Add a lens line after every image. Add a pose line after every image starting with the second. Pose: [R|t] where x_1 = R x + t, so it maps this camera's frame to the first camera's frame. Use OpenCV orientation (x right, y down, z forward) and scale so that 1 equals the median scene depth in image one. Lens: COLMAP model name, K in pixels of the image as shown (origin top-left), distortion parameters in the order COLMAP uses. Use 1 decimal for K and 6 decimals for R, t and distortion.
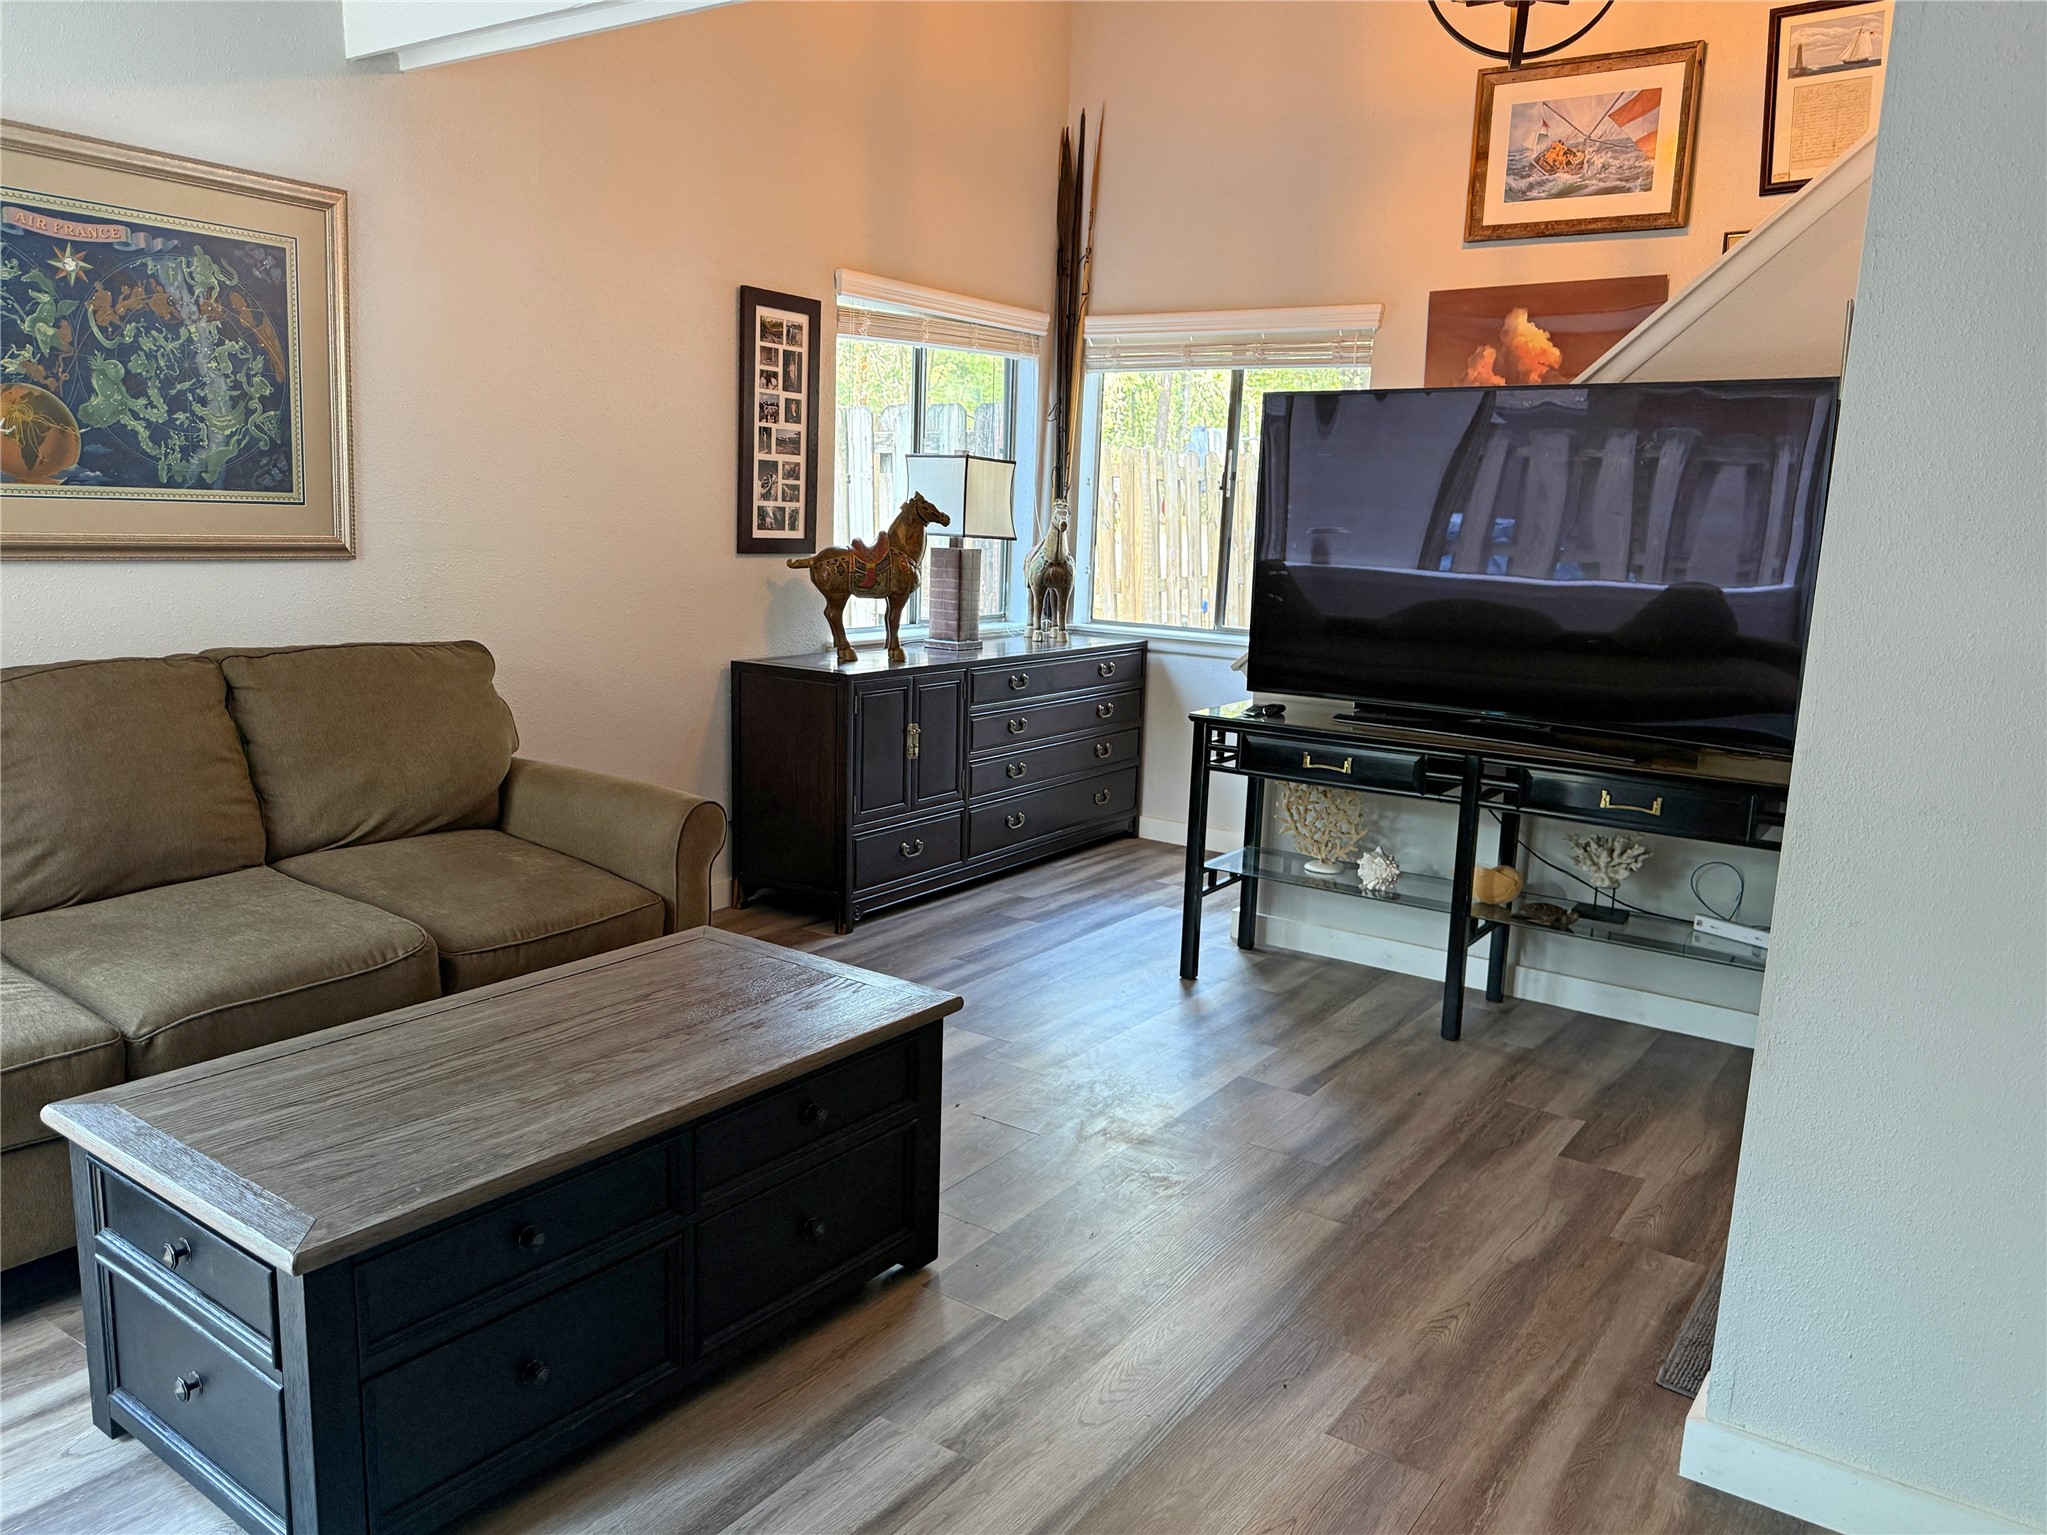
lens RADIAL K [[1522.2, 0, 1049.4], [0, 1522.2, 737.7], [0, 0, 1]] dist [0.070892, -0.104339]
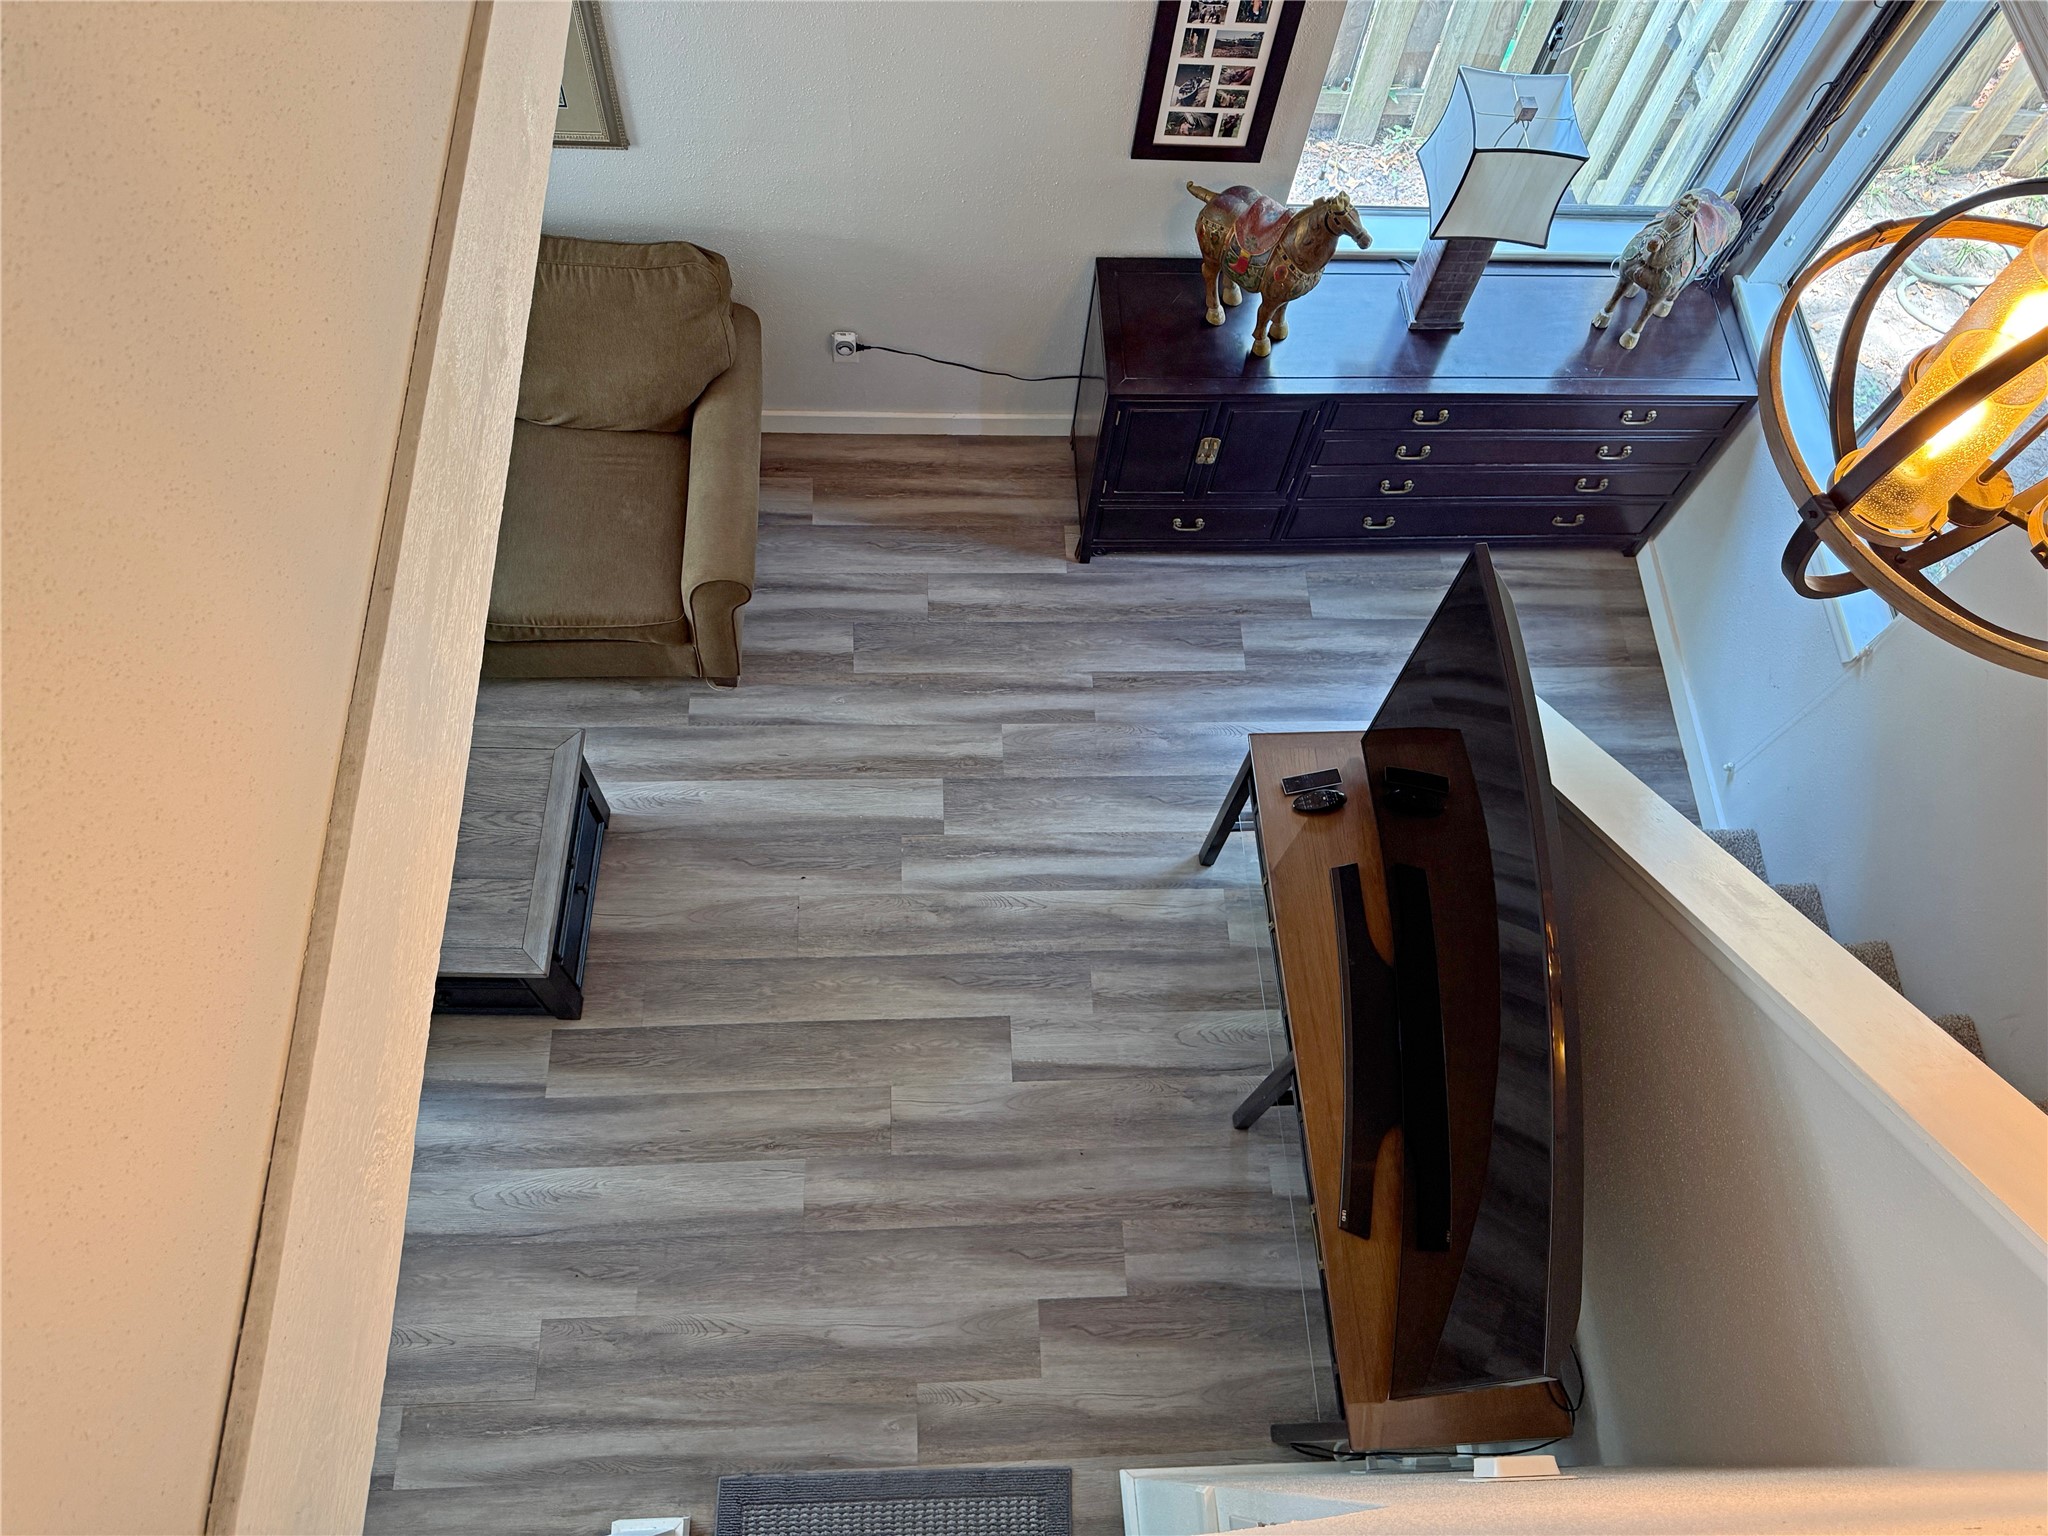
lens RADIAL K [[1523.0, 0, 1003.6], [0, 1523.0, 762.5], [0, 0, 1]] dist [0.070892, -0.104339]
pose [[0.592560, 0.719160, -0.362879, 0.305567], [-0.165735, 0.549695, 0.818760, -0.626330], [0.788292, -0.425023, 0.444917, 0.431506]]
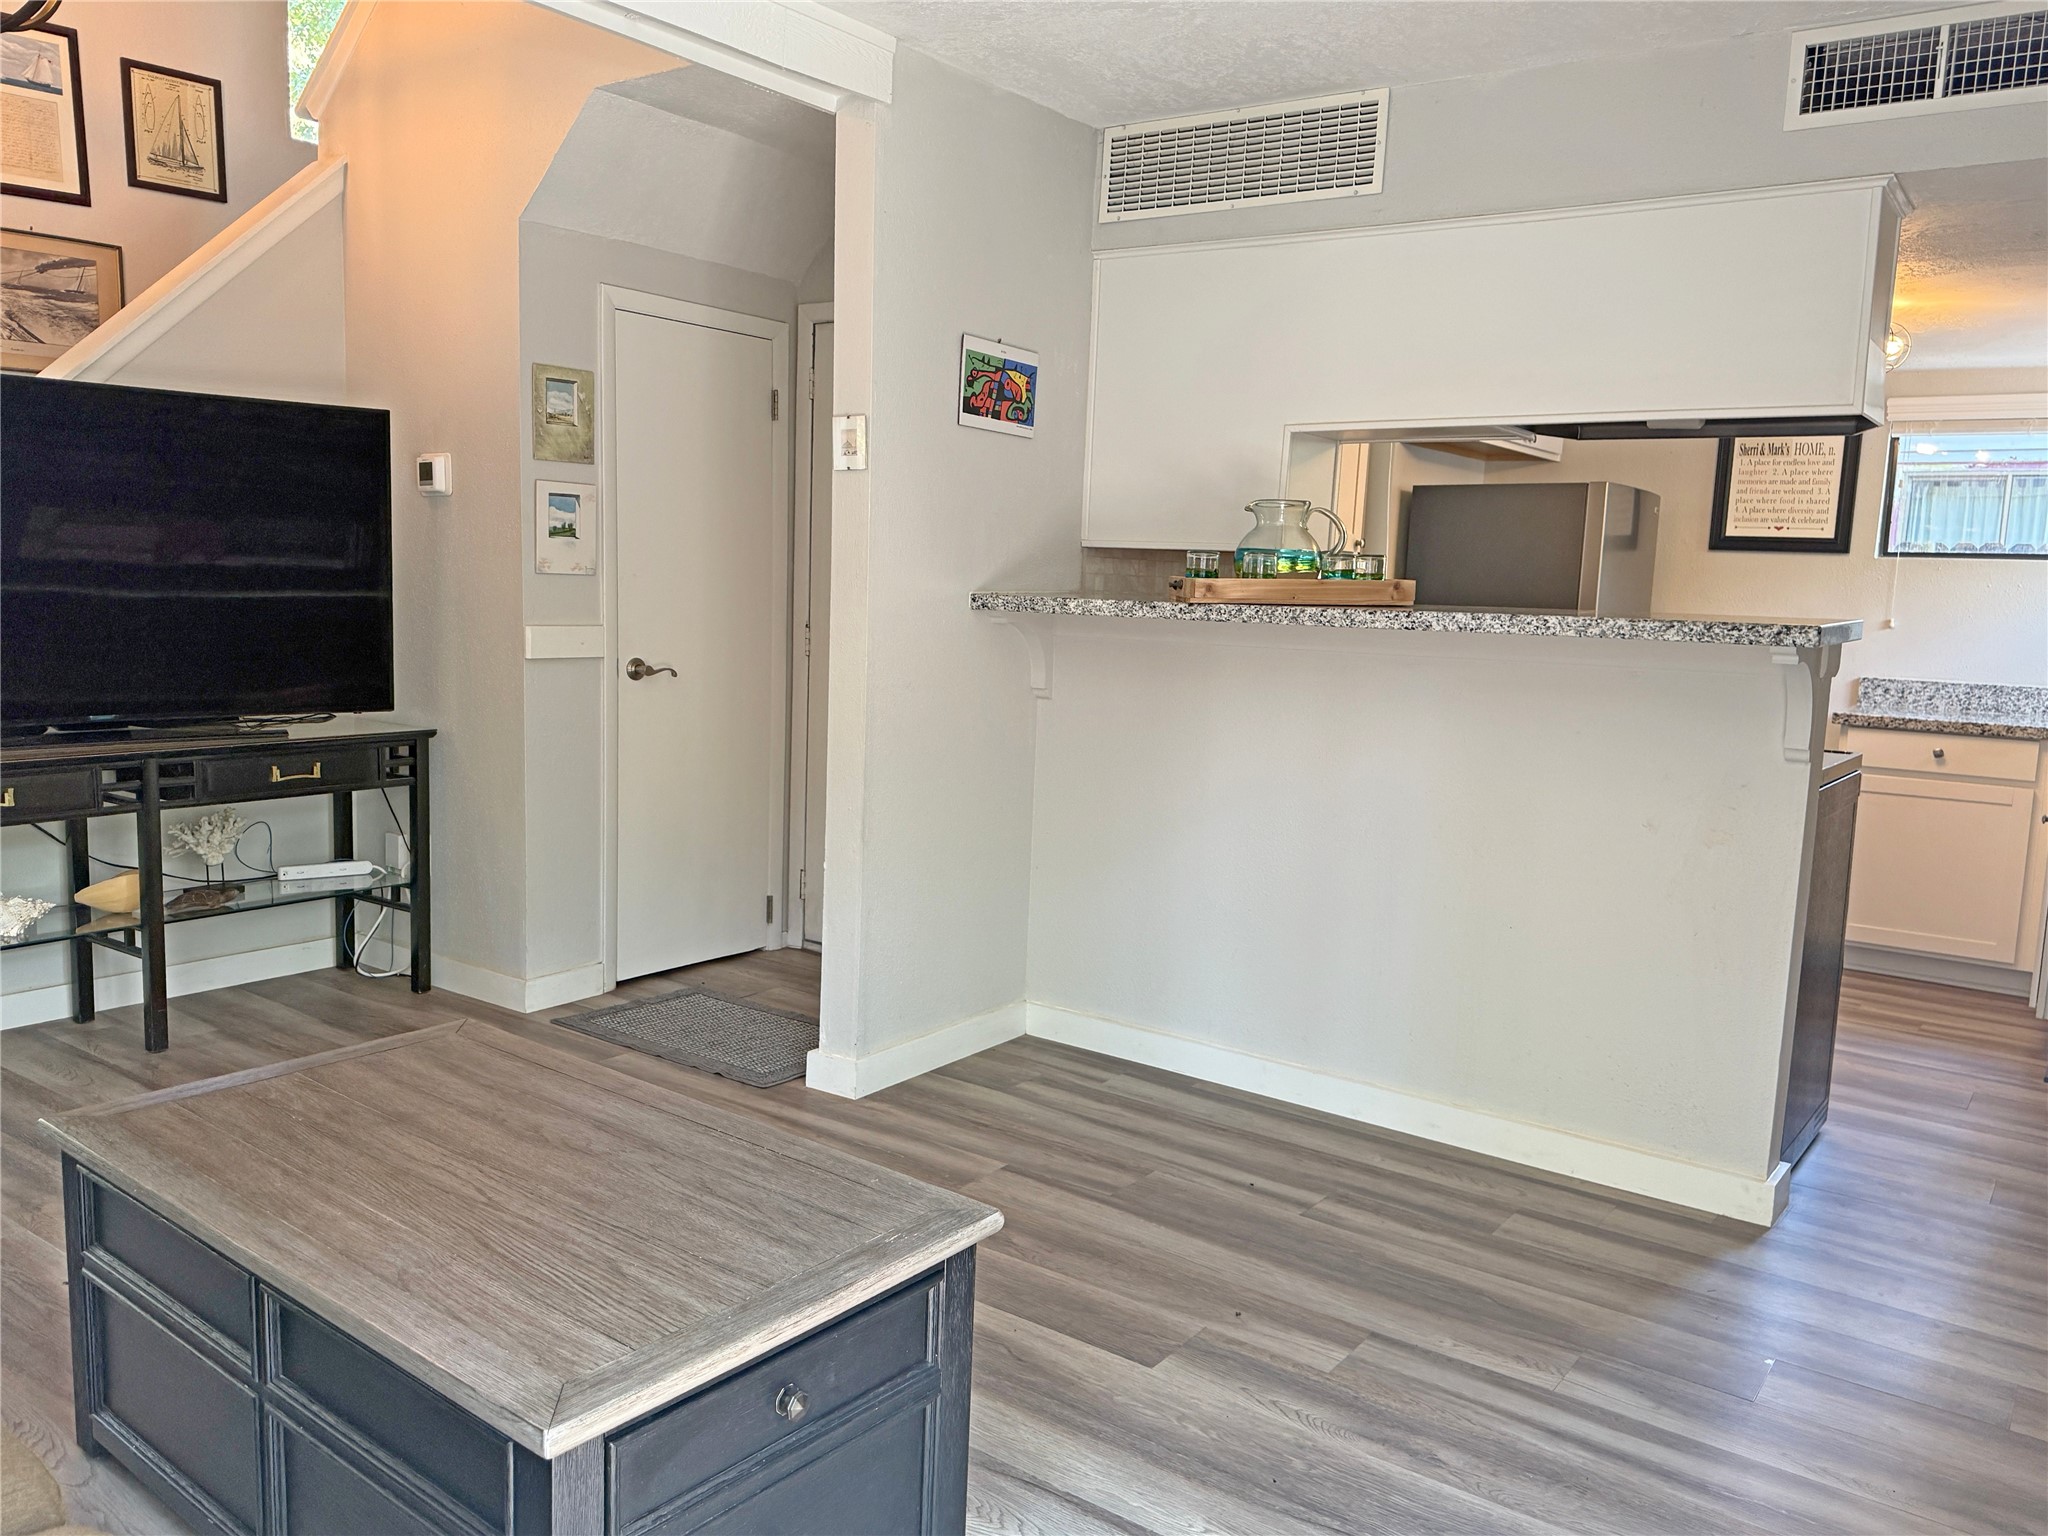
lens RADIAL K [[1523.0, 0, 1021.6], [0, 1523.0, 770.8], [0, 0, 1]] dist [0.070892, -0.104339]
pose [[0.028696, -0.162872, 0.986230, -0.553990], [0.124181, 0.979574, 0.158160, -0.054800], [-0.991845, 0.117932, 0.048336, 0.317596]]
